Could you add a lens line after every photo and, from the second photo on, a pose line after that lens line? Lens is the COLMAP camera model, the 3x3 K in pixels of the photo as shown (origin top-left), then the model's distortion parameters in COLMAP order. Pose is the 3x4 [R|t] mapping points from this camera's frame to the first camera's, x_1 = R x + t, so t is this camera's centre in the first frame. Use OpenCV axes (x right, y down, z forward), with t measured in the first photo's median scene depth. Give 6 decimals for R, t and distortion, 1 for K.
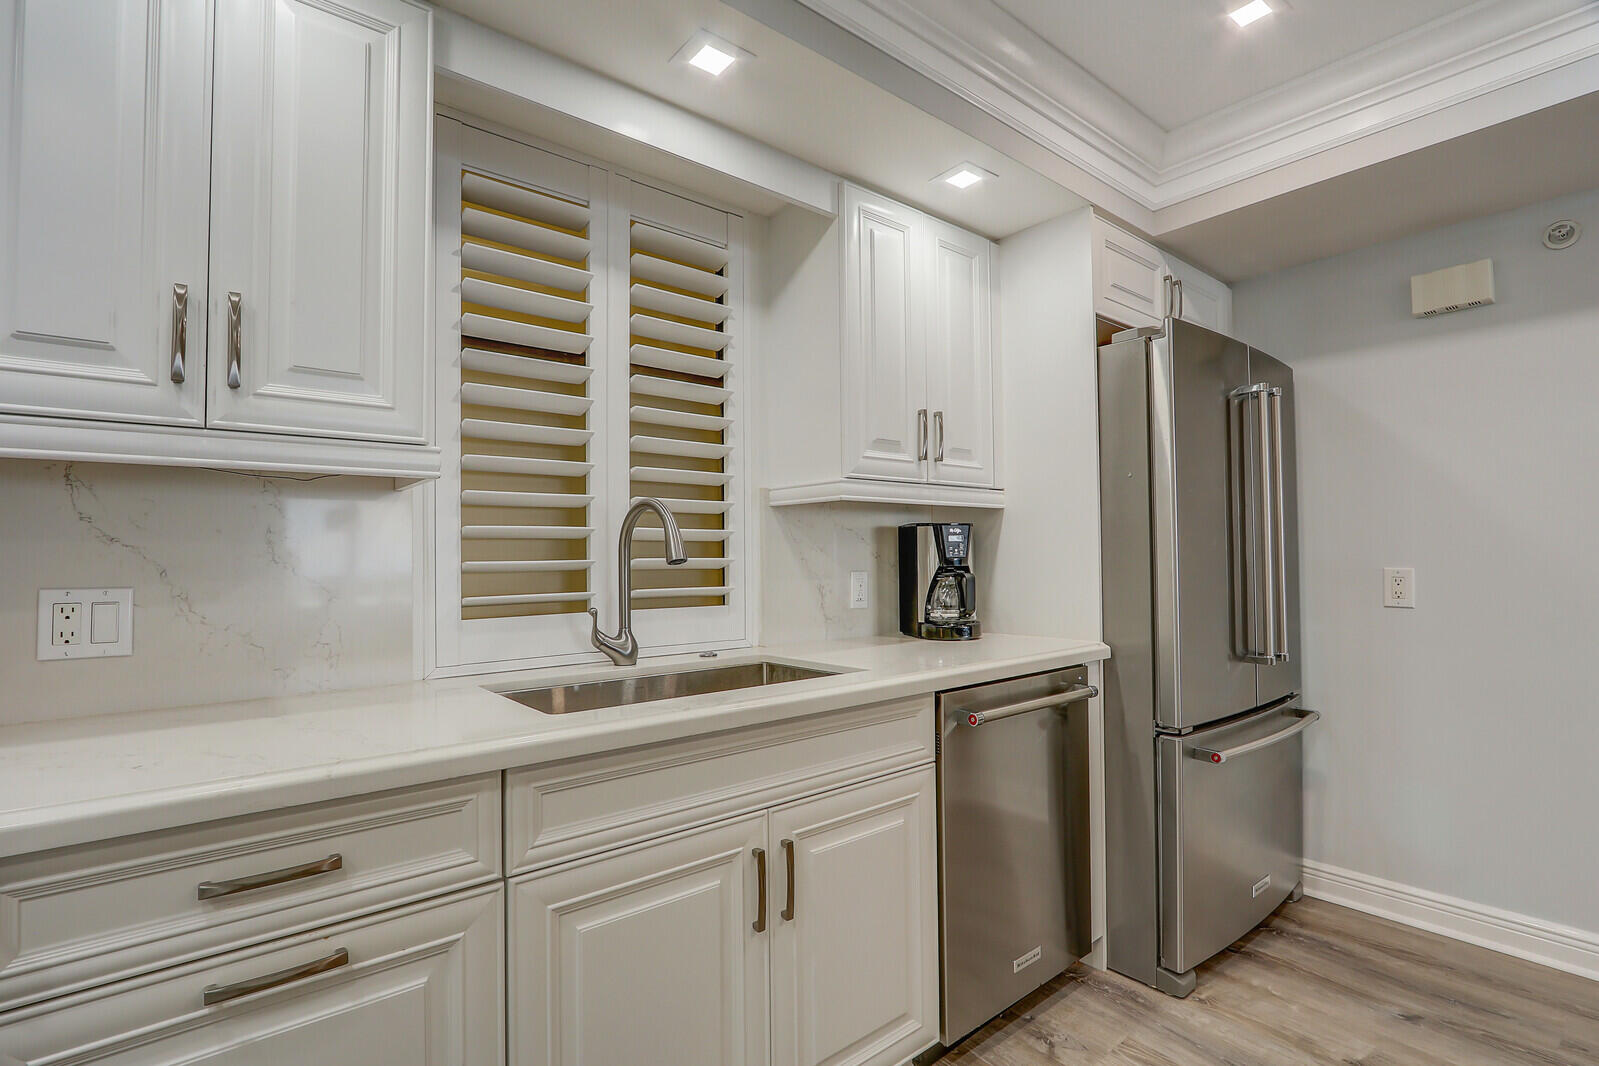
lens RADIAL K [[779.4, 0, 801.1], [0, 779.4, 539.1], [0, 0, 1]] dist [-0.005489, 0.000328]
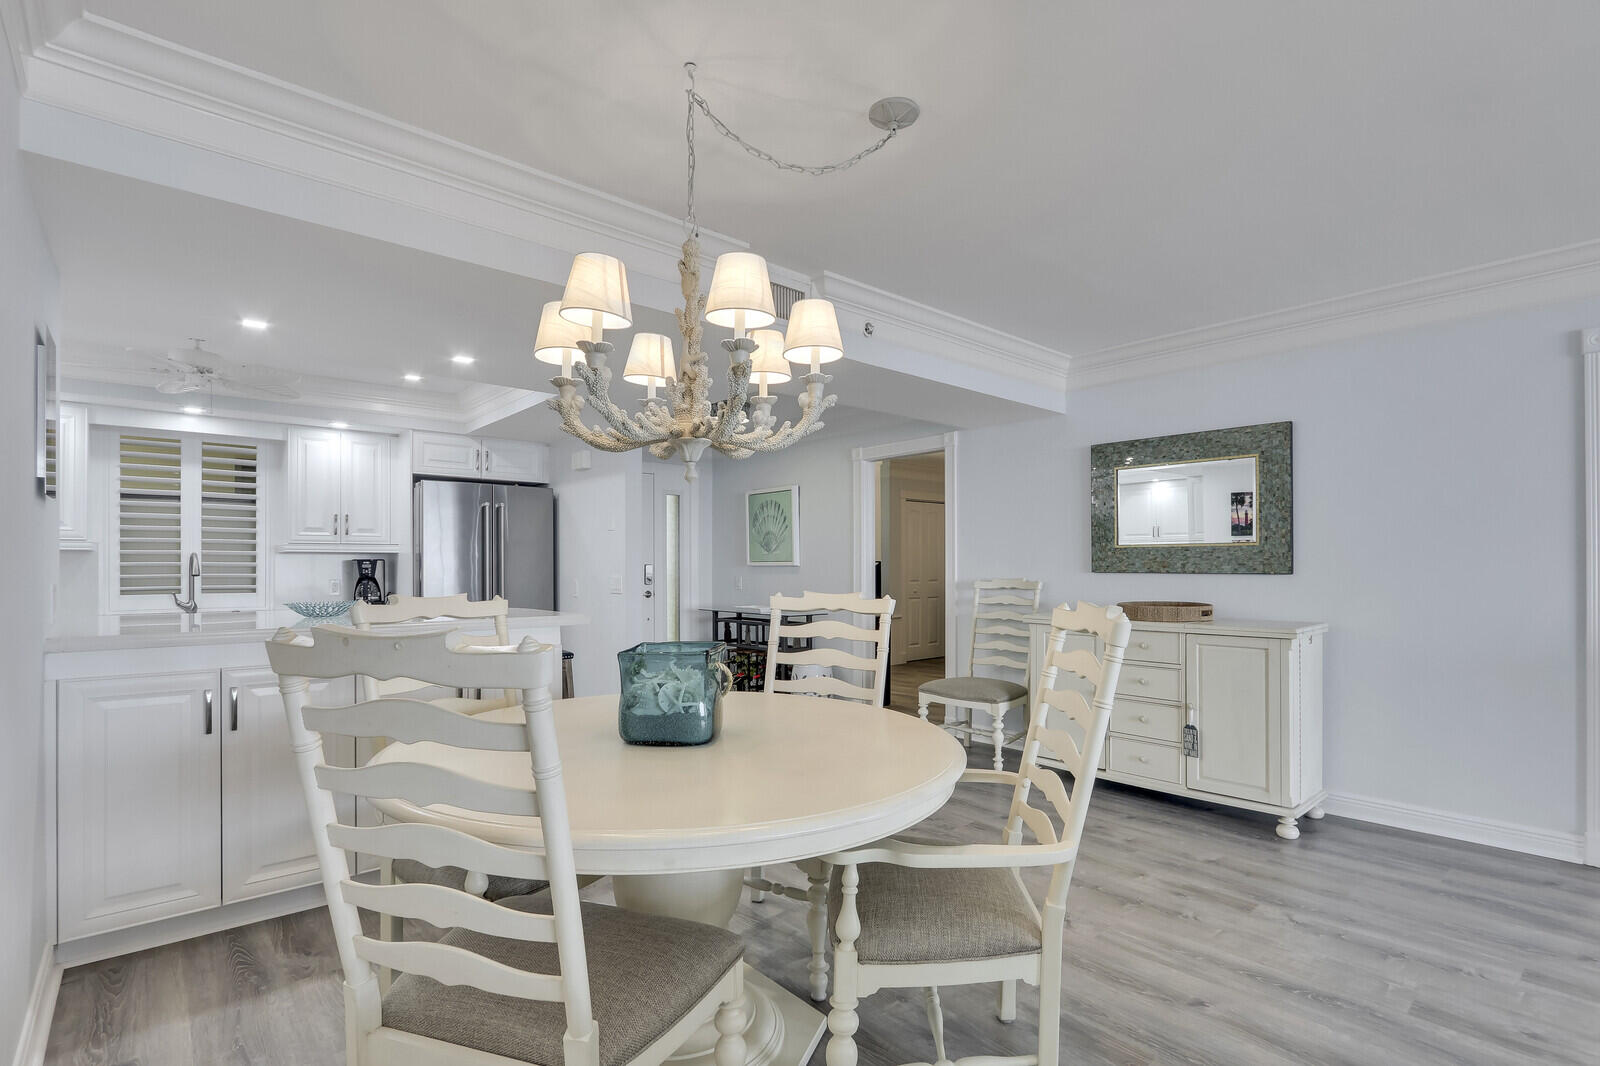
lens RADIAL K [[763.3, 0, 807.1], [0, 763.3, 572.9], [0, 0, 1]] dist [0.000156, 0.000059]
pose [[0.999995, 0.002483, 0.001694, 1.774657], [-0.002519, 0.999765, 0.021546, -0.037614], [-0.001640, -0.021550, 0.999766, -1.537523]]
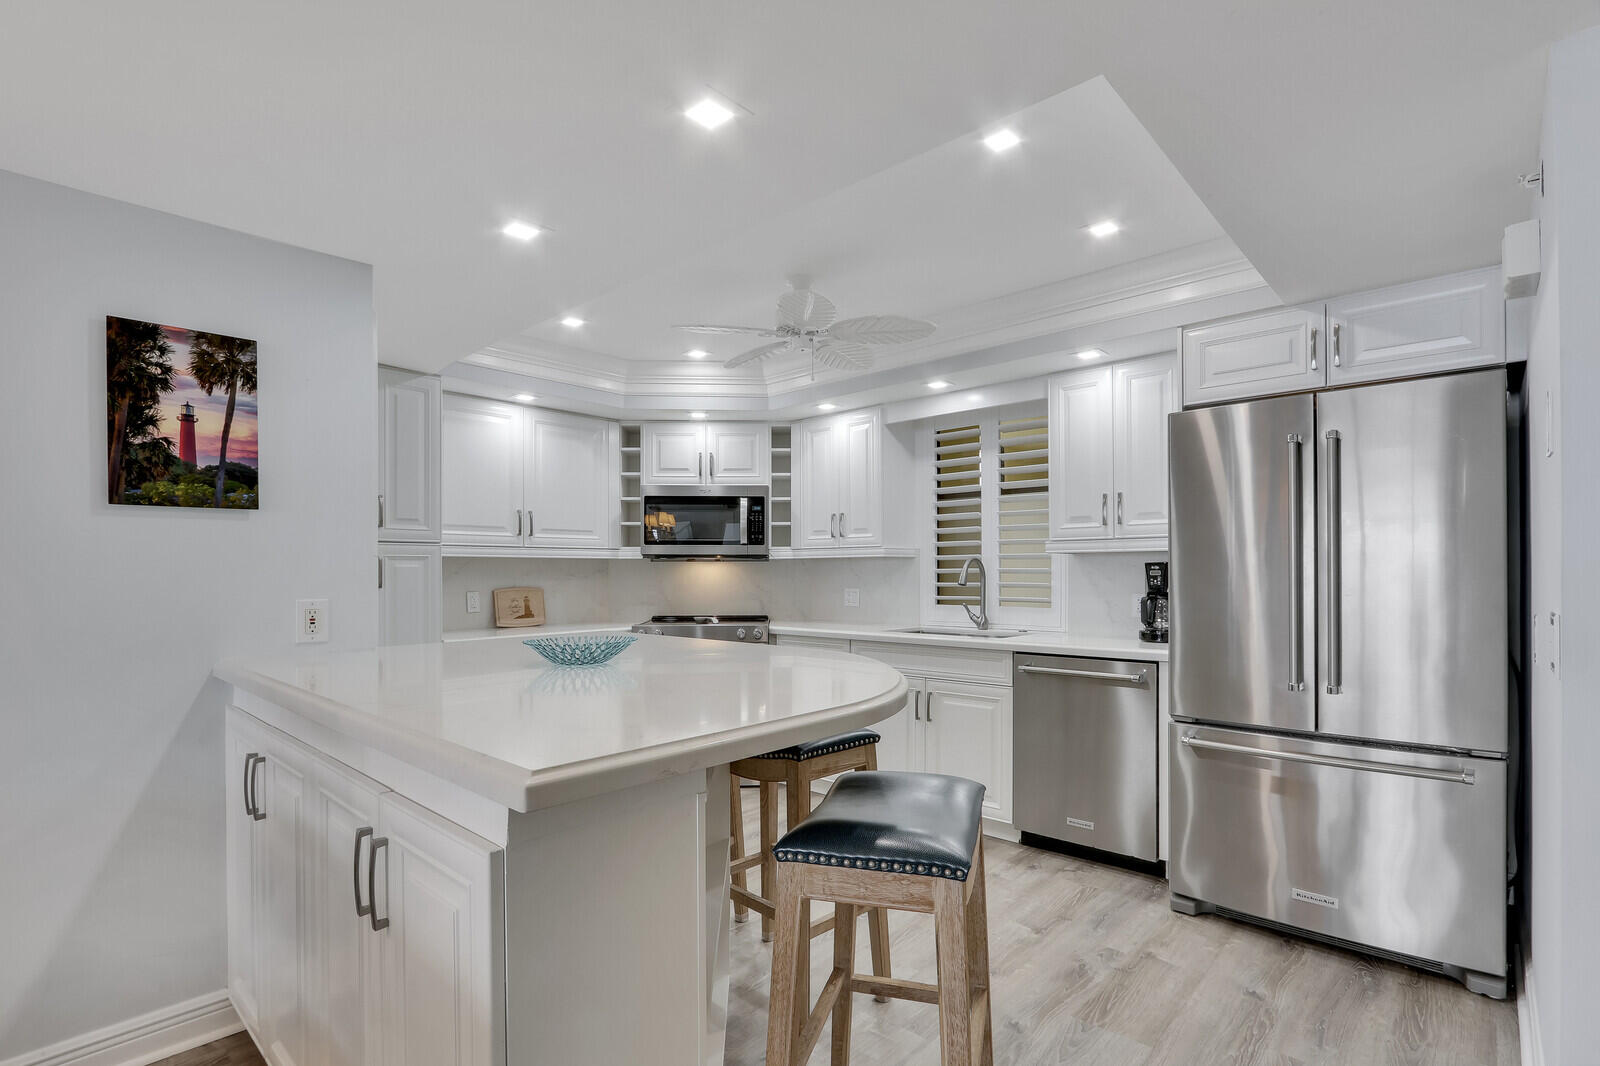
lens RADIAL K [[763.3, 0, 807.1], [0, 763.3, 572.9], [0, 0, 1]] dist [0.000156, 0.000059]
pose [[0.119583, 0.008177, -0.992791, 1.782239], [0.022038, 0.999698, 0.010888, -0.035248], [0.992580, -0.023181, 0.119367, 0.213727]]
